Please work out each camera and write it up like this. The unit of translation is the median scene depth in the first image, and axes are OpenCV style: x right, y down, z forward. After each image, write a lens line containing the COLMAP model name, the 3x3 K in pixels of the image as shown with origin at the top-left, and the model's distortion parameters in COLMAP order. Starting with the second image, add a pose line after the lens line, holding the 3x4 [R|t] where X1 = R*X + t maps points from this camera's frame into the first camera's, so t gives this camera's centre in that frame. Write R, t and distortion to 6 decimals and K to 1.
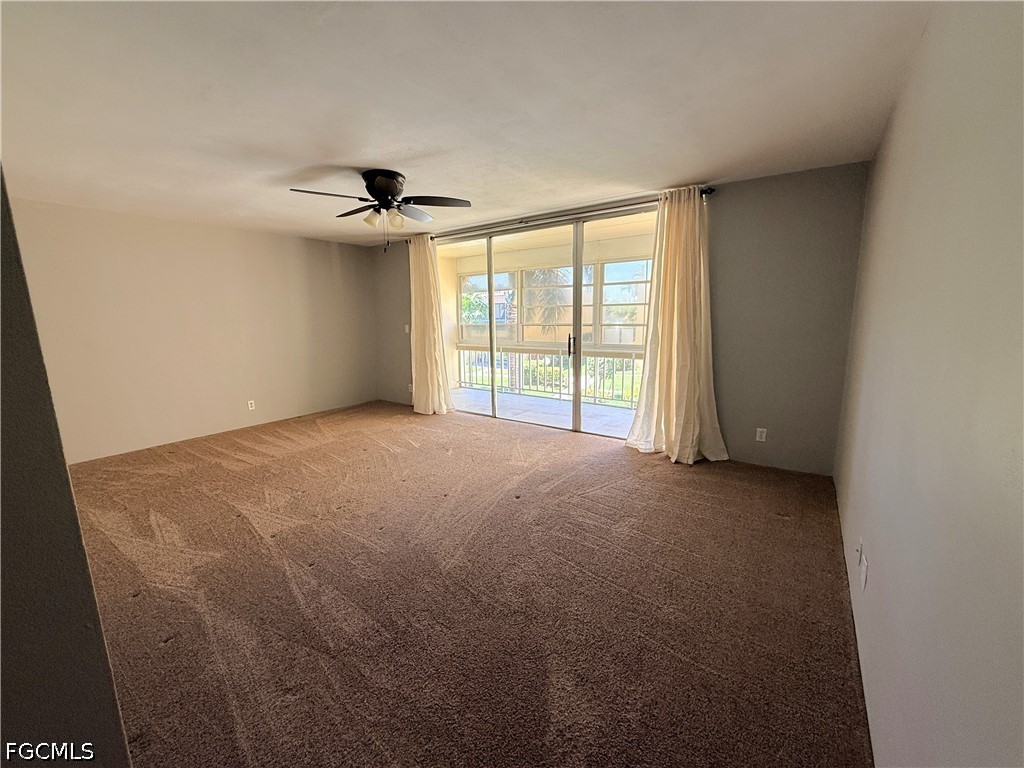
lens RADIAL K [[411.2, 0, 510.8], [0, 411.2, 384.1], [0, 0, 1]] dist [-0.001152, -0.001026]
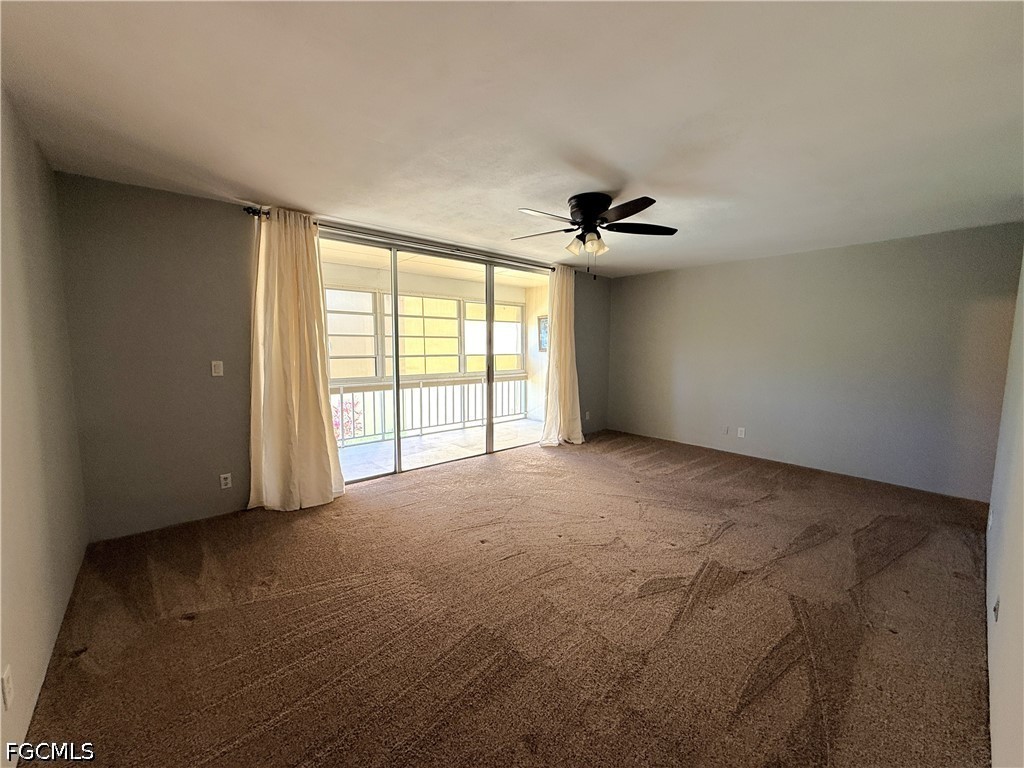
lens RADIAL K [[411.2, 0, 512.5], [0, 411.2, 387.2], [0, 0, 1]] dist [-0.001152, -0.001026]
pose [[0.216501, -0.085181, 0.972559, -0.883871], [0.153166, 0.986814, 0.052333, -0.105804], [-0.964193, 0.137633, 0.226693, 0.685379]]
